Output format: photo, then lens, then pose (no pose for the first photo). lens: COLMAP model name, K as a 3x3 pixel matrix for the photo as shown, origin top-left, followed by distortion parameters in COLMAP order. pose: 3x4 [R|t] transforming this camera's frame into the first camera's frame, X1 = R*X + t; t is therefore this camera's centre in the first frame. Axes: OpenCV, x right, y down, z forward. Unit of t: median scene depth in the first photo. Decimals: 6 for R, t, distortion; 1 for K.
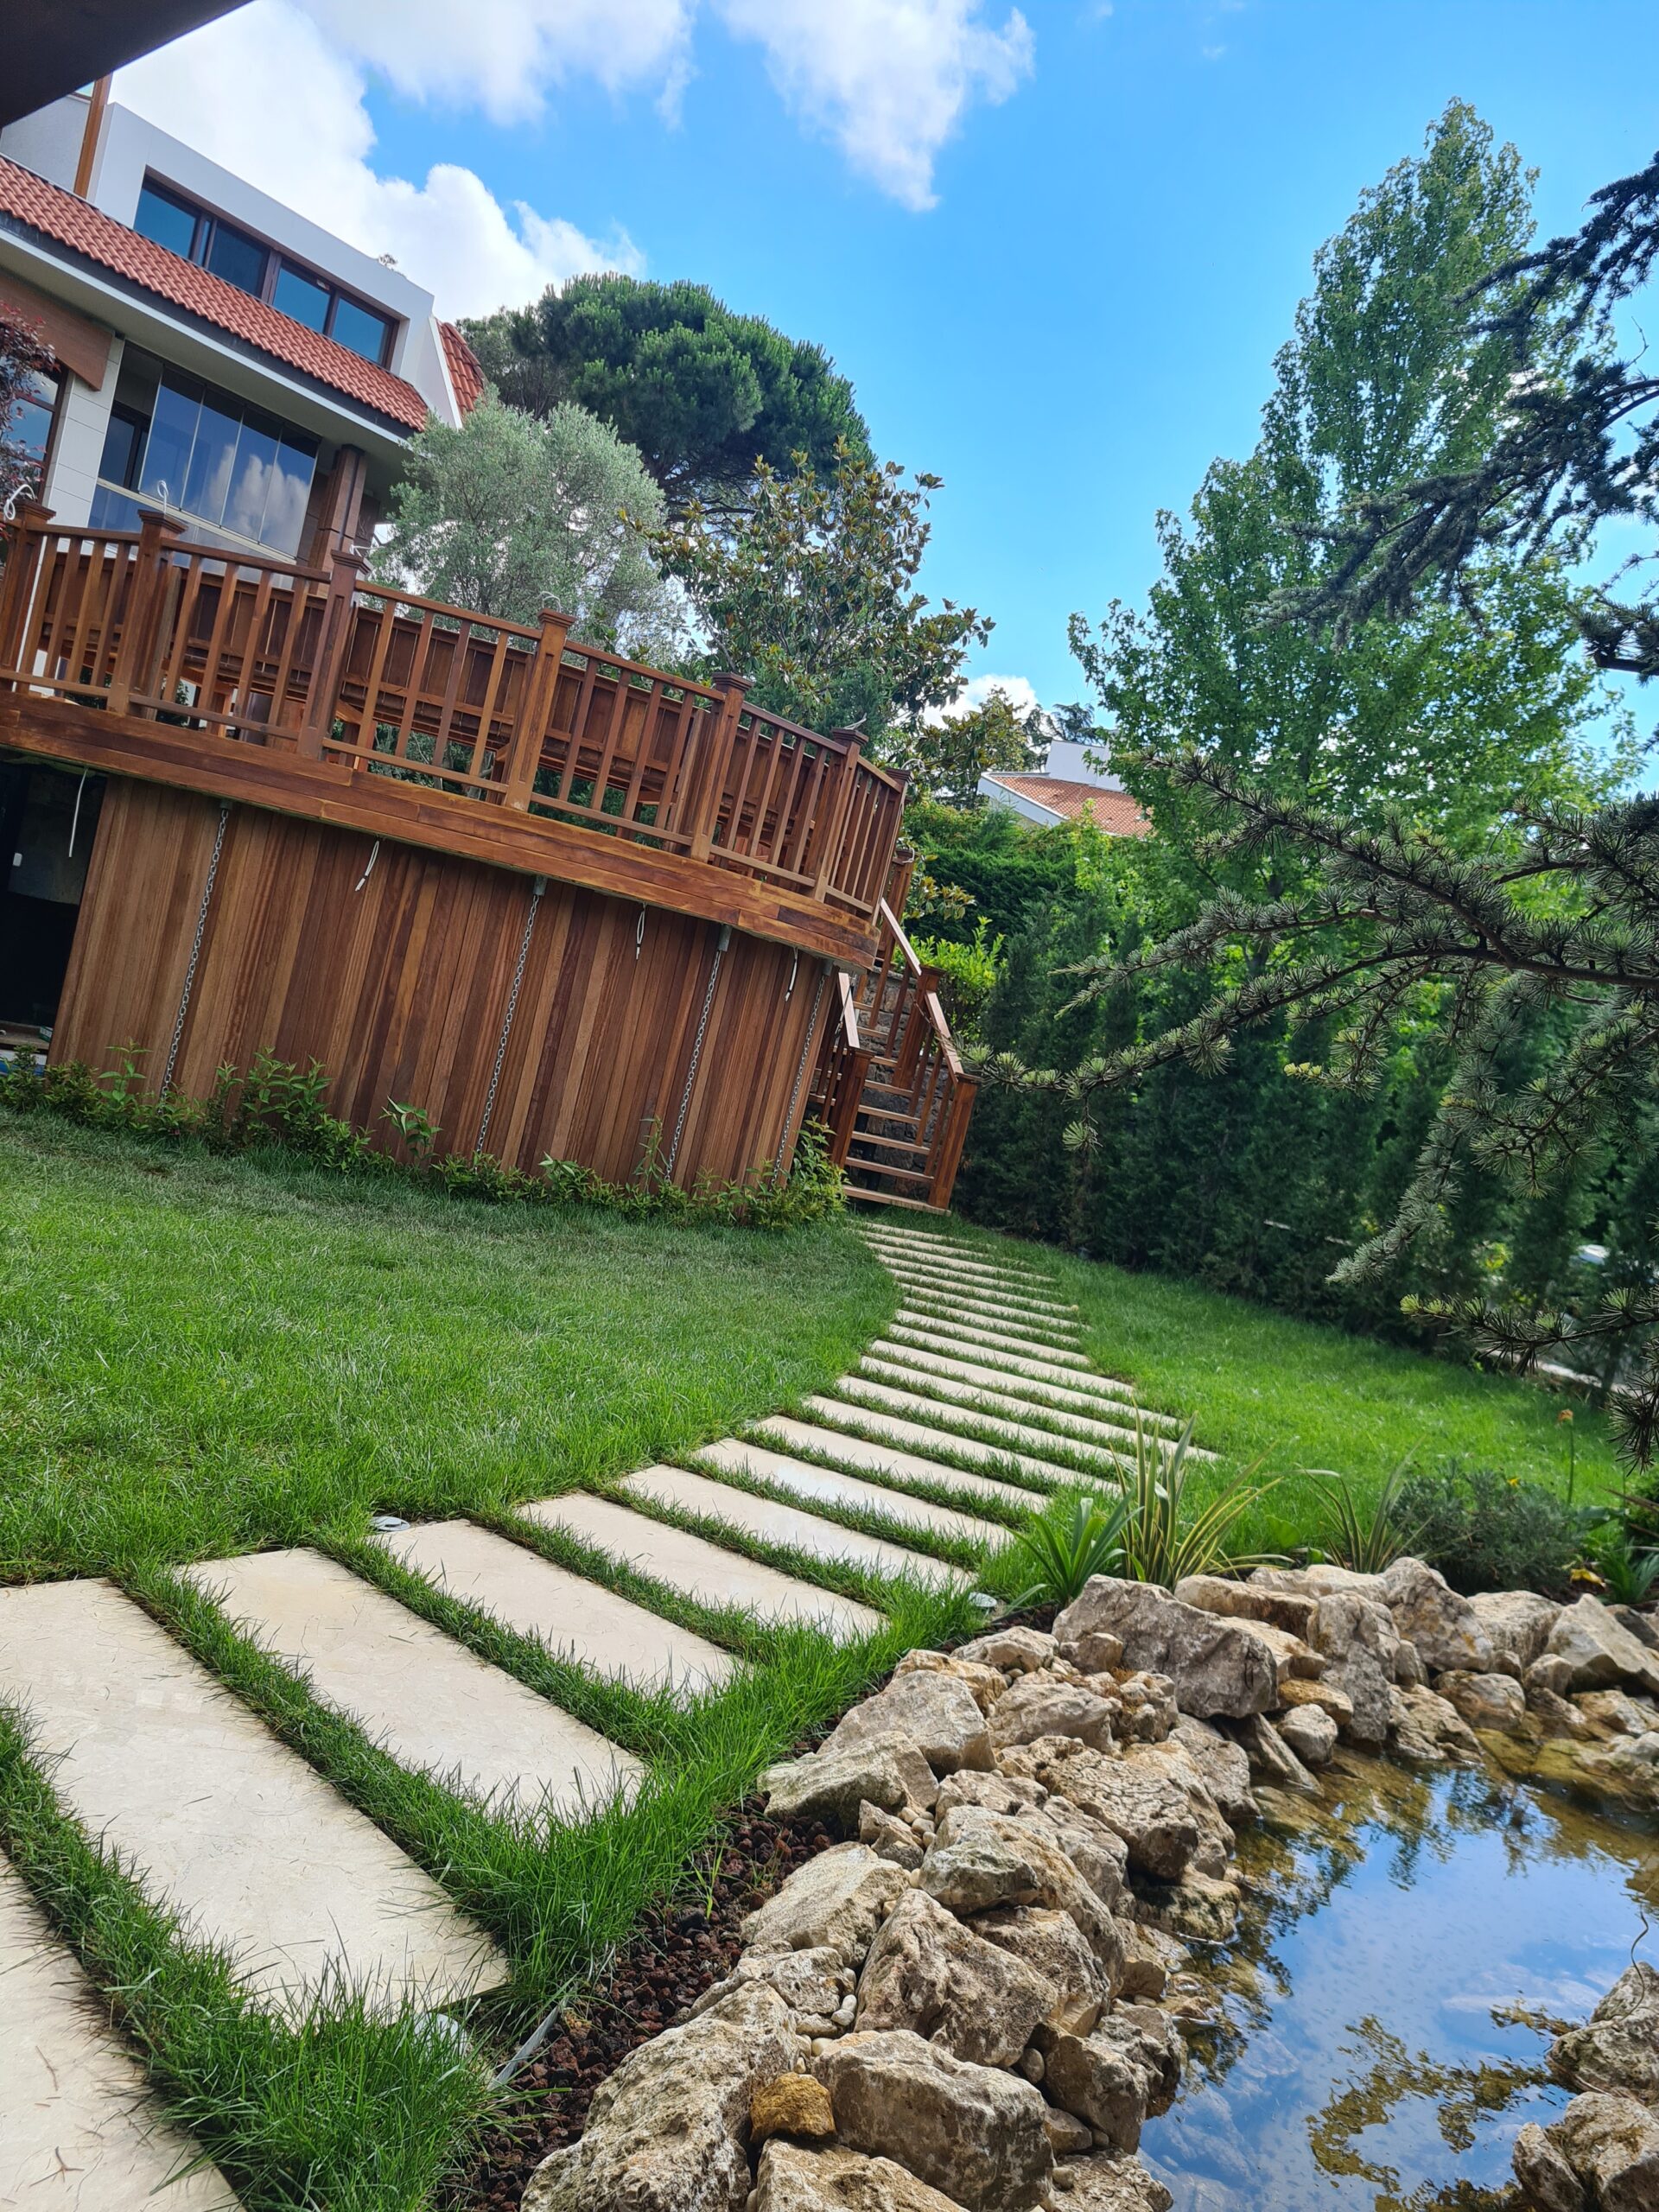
lens RADIAL K [[1644.8, 0, 824.8], [0, 1644.8, 1126.1], [0, 0, 1]] dist [0.046701, -0.012933]
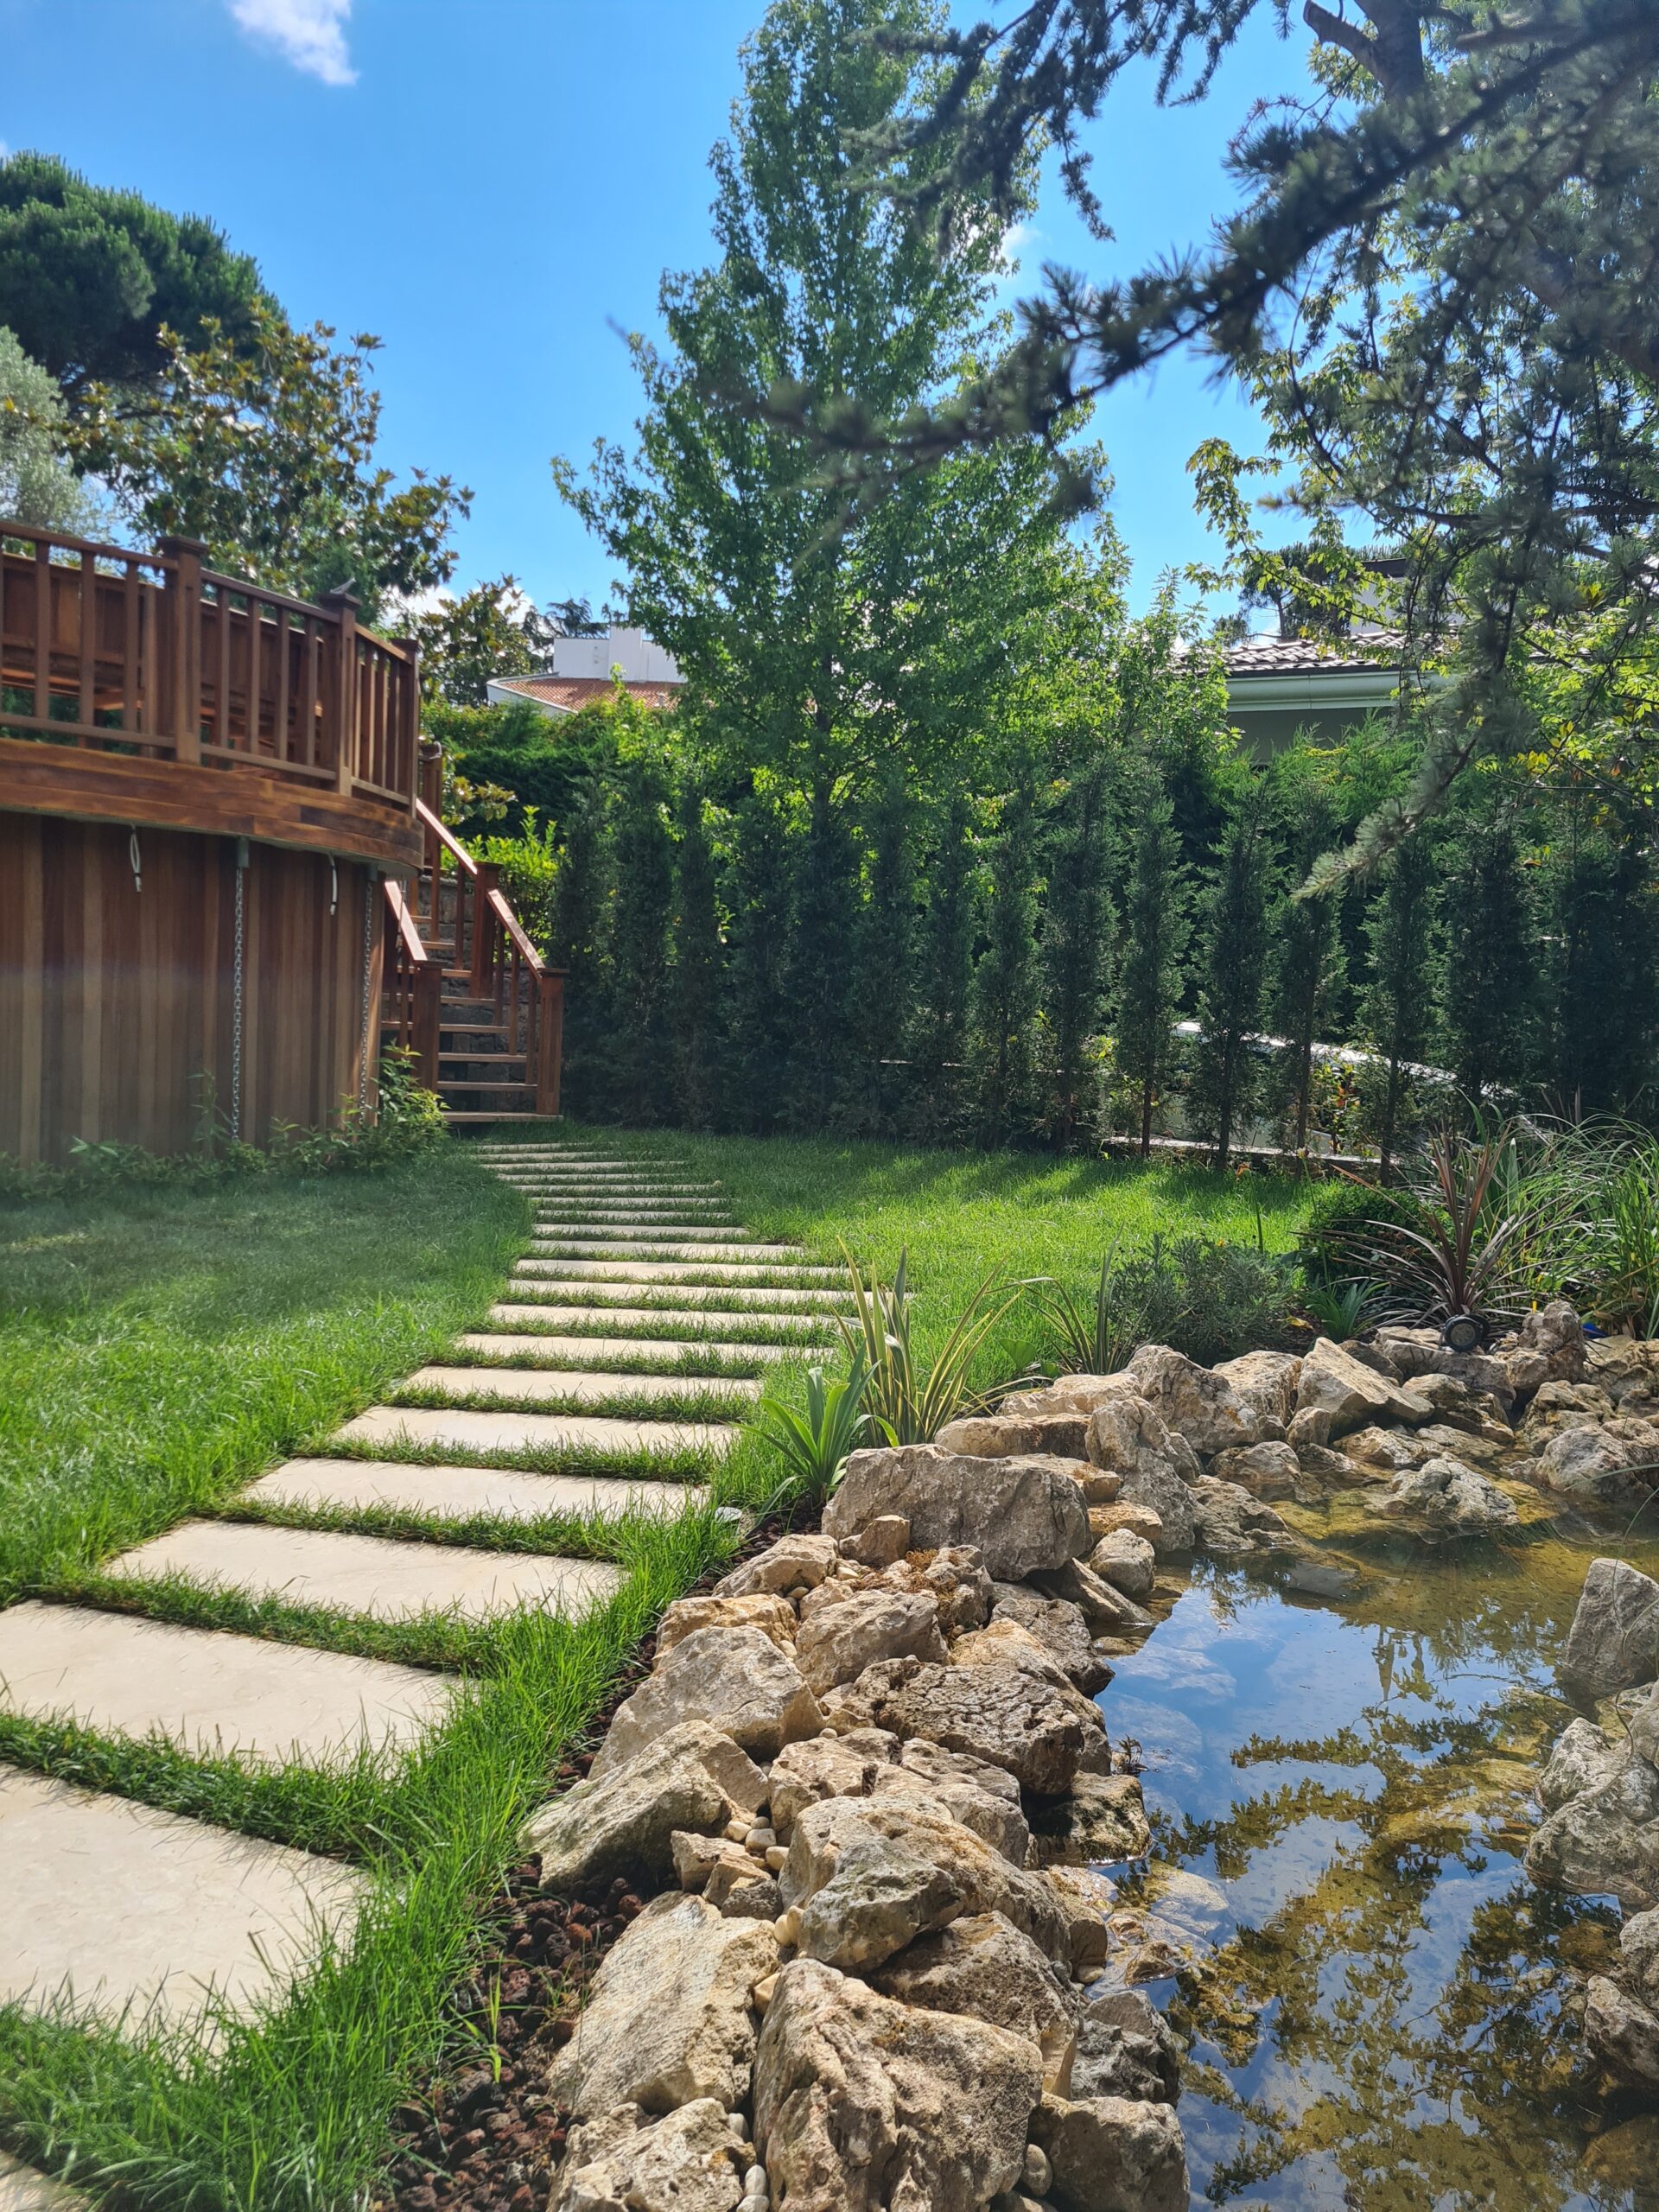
lens RADIAL K [[1644.8, 0, 842.2], [0, 1644.8, 1116.6], [0, 0, 1]] dist [0.046701, -0.012933]
pose [[0.947034, -0.204537, 0.247569, -0.007187], [0.191596, 0.978562, 0.075551, 0.018130], [-0.257714, -0.024116, 0.965920, 0.088165]]
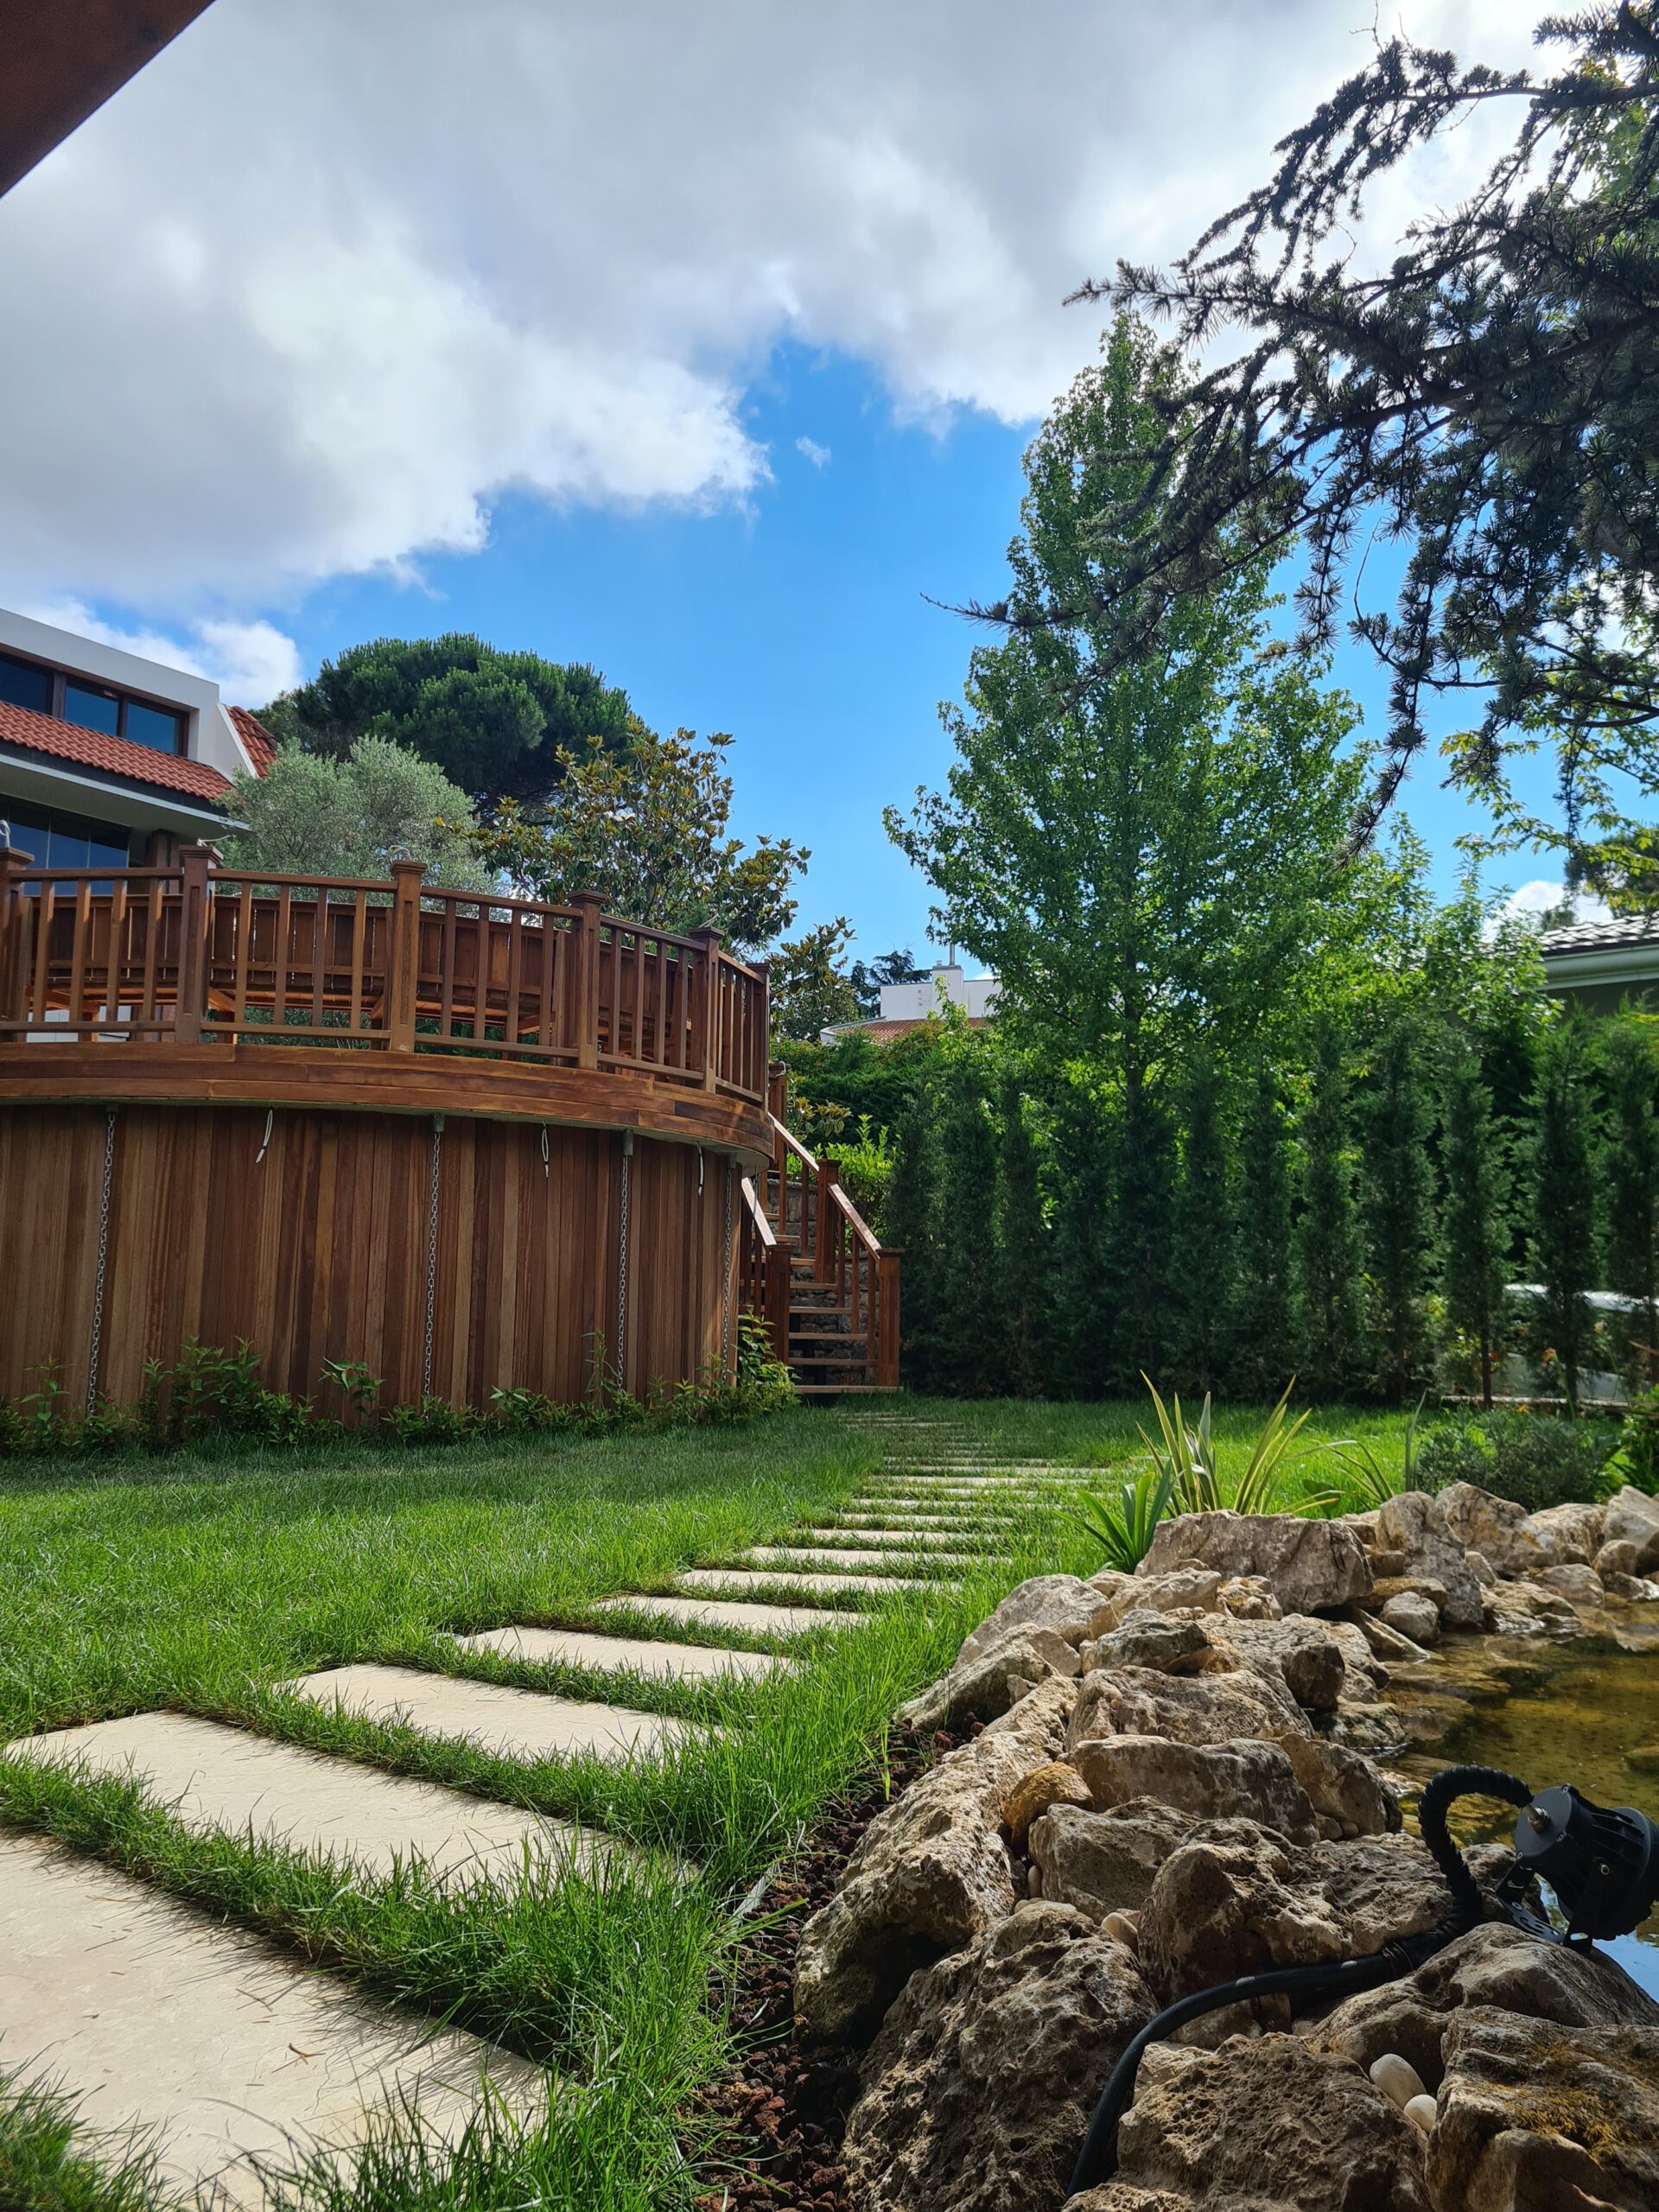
lens RADIAL K [[1644.8, 0, 829.8], [0, 1644.8, 1106.2], [0, 0, 1]] dist [0.046701, -0.012933]
pose [[0.973367, -0.210870, 0.089945, -0.029884], [0.223539, 0.960052, -0.168315, 0.070048], [-0.050859, 0.183939, 0.981621, -0.003006]]
